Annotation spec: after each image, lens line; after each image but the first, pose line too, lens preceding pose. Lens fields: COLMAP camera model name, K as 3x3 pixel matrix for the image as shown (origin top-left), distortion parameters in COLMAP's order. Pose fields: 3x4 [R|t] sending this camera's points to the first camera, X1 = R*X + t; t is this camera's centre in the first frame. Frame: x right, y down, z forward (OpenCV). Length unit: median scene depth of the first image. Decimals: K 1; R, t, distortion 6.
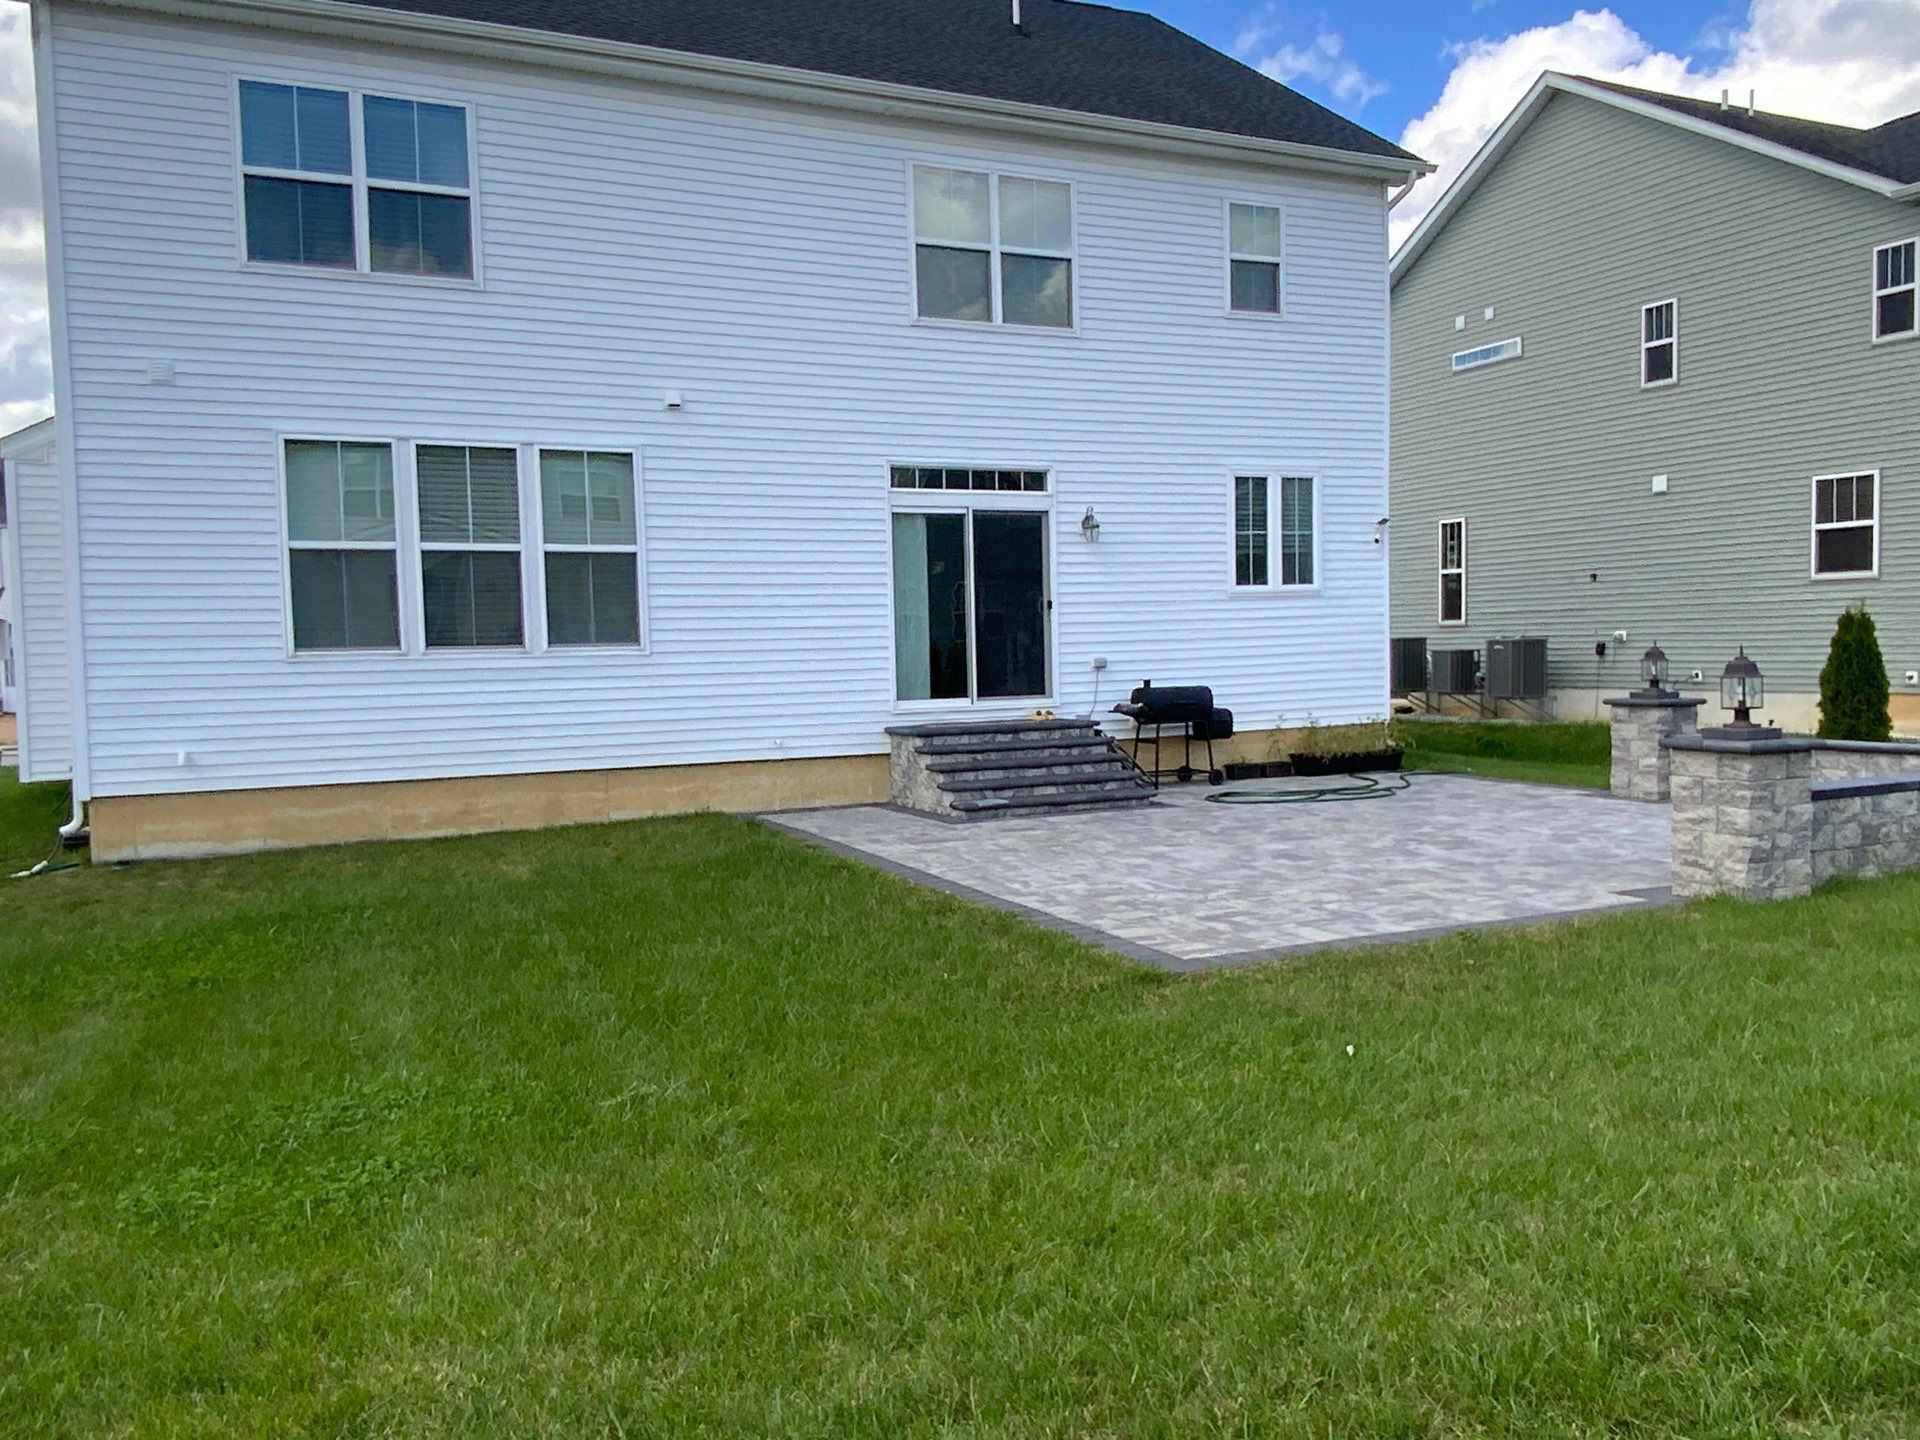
lens RADIAL K [[1490.8, 0, 961.9], [0, 1490.8, 727.1], [0, 0, 1]] dist [0.059089, -0.082452]
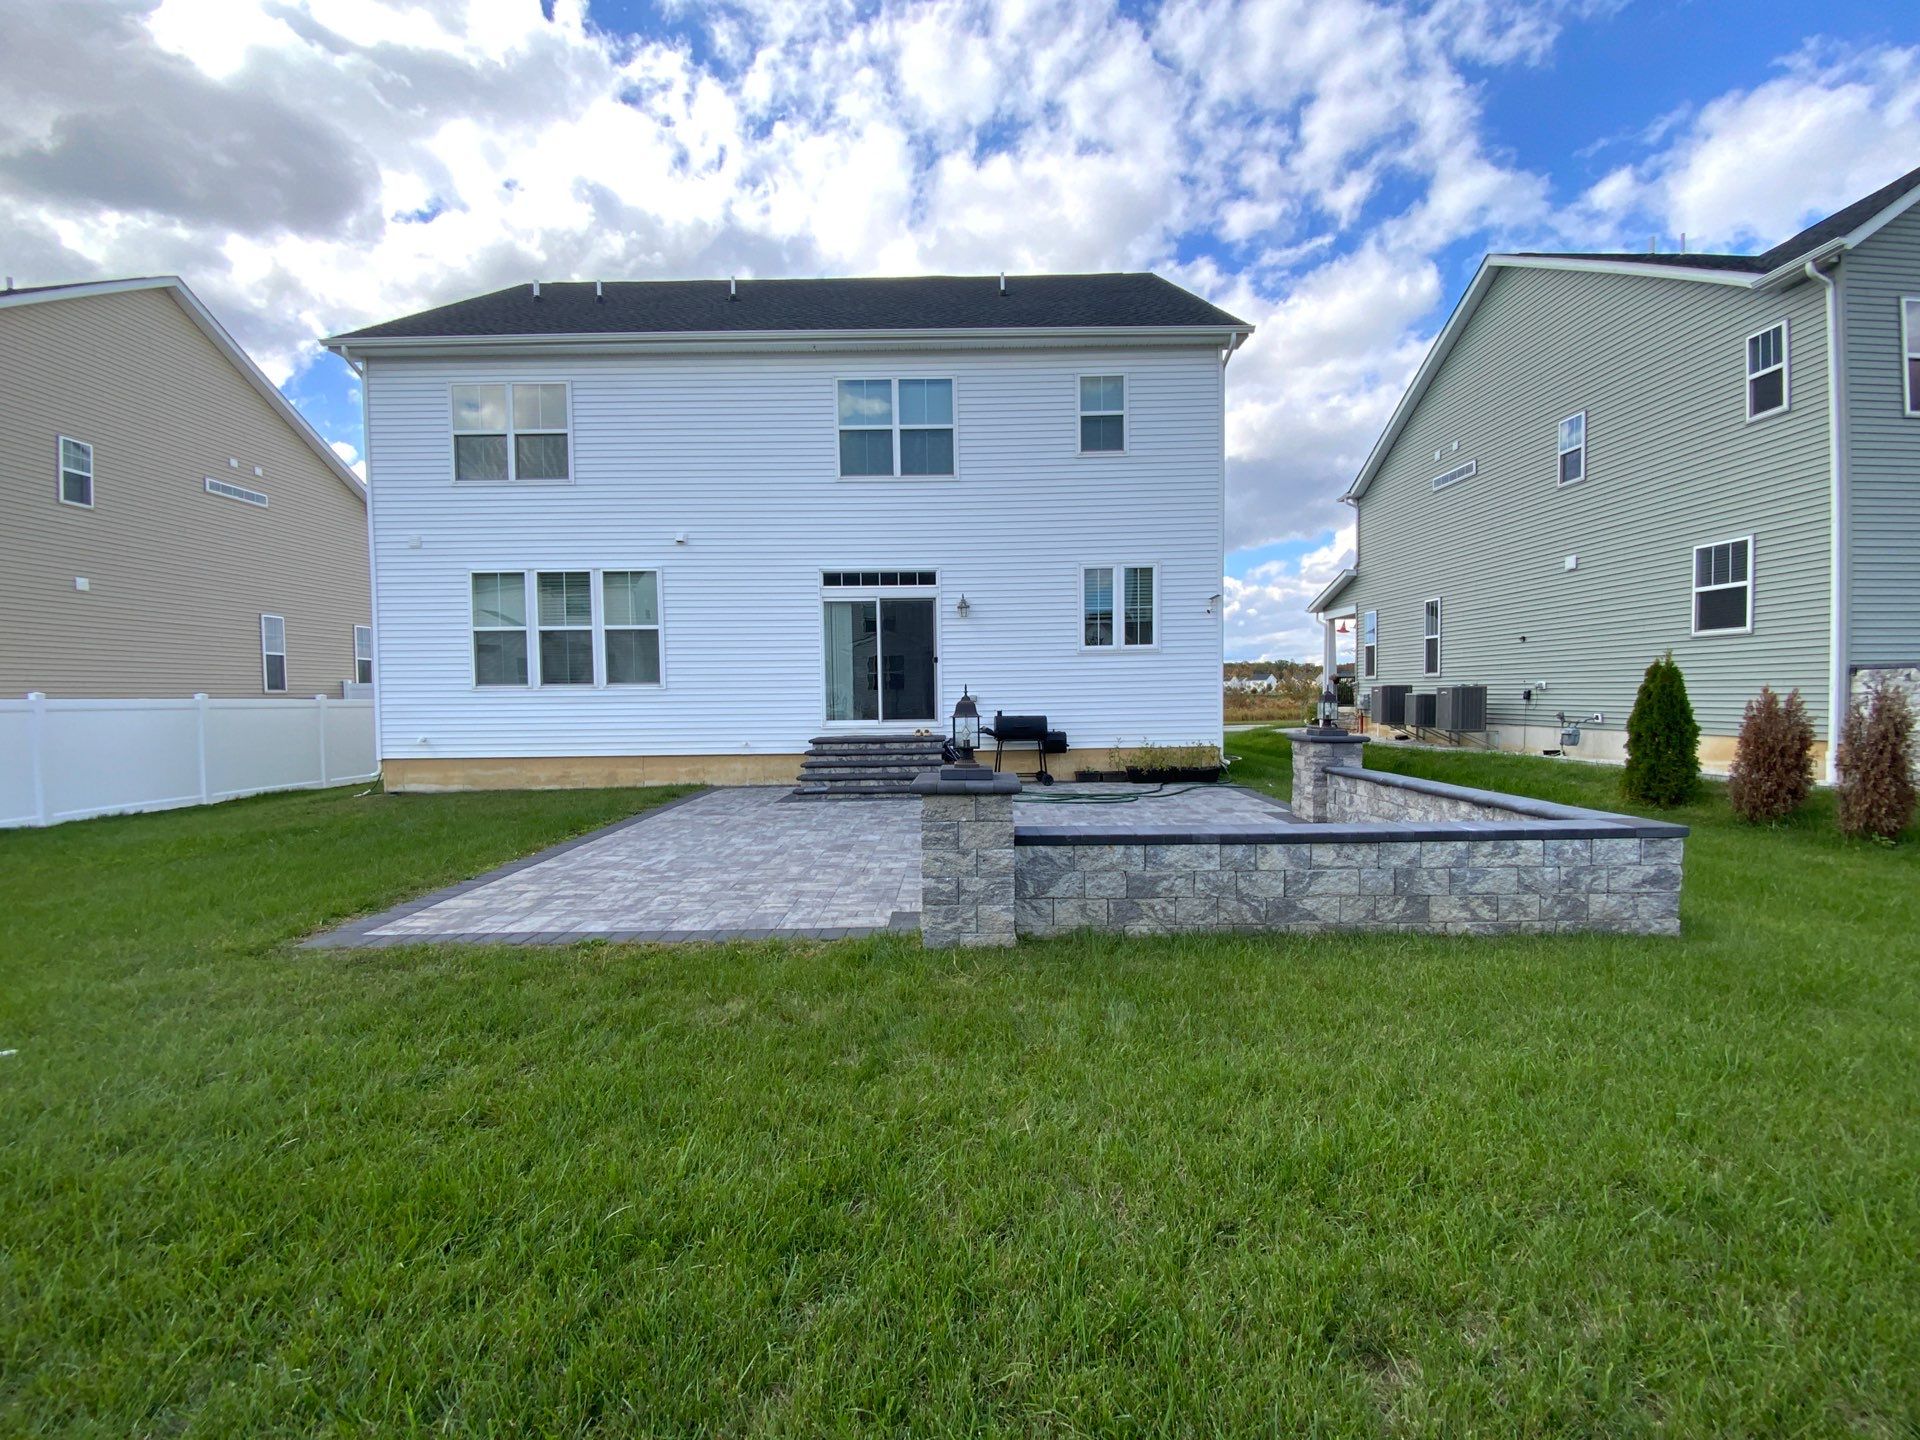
lens RADIAL K [[777.0, 0, 958.2], [0, 777.0, 724.8], [0, 0, 1]] dist [0.011949, -0.013059]
pose [[0.904453, 0.027268, -0.425702, 0.432421], [-0.031572, 0.999497, -0.003056, -0.015012], [0.425404, 0.016205, 0.904858, 0.314386]]
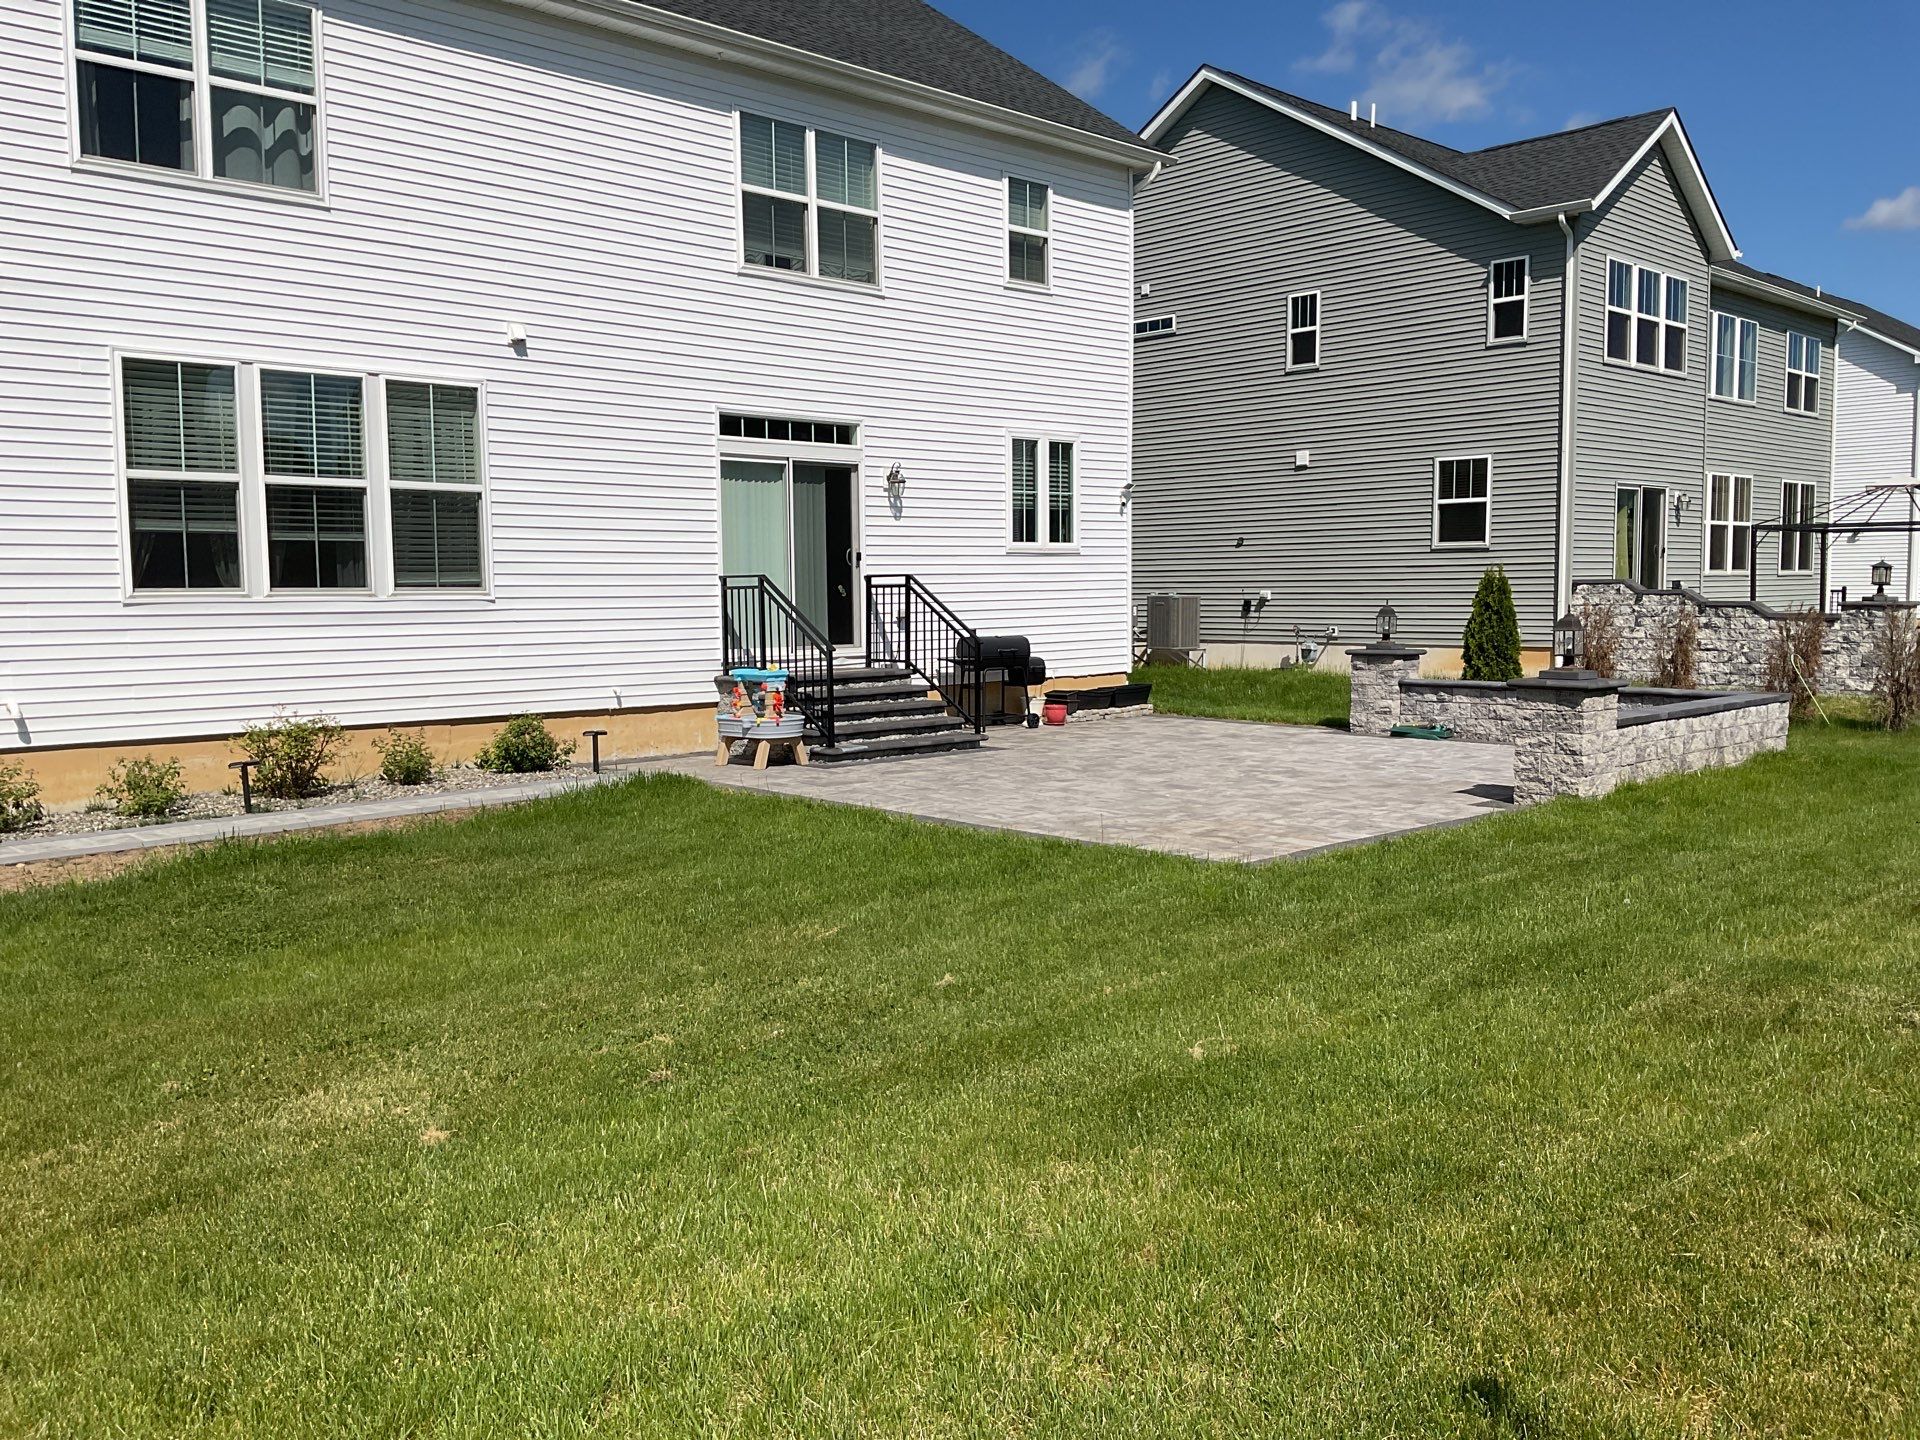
lens RADIAL K [[1593.8, 0, 965.5], [0, 1593.8, 719.6], [0, 0, 1]] dist [0.086901, -0.170517]
pose [[0.947691, -0.011109, 0.318996, -0.232462], [0.003969, 0.999727, 0.023024, 0.005150], [-0.319164, -0.020553, 0.947477, -0.068819]]
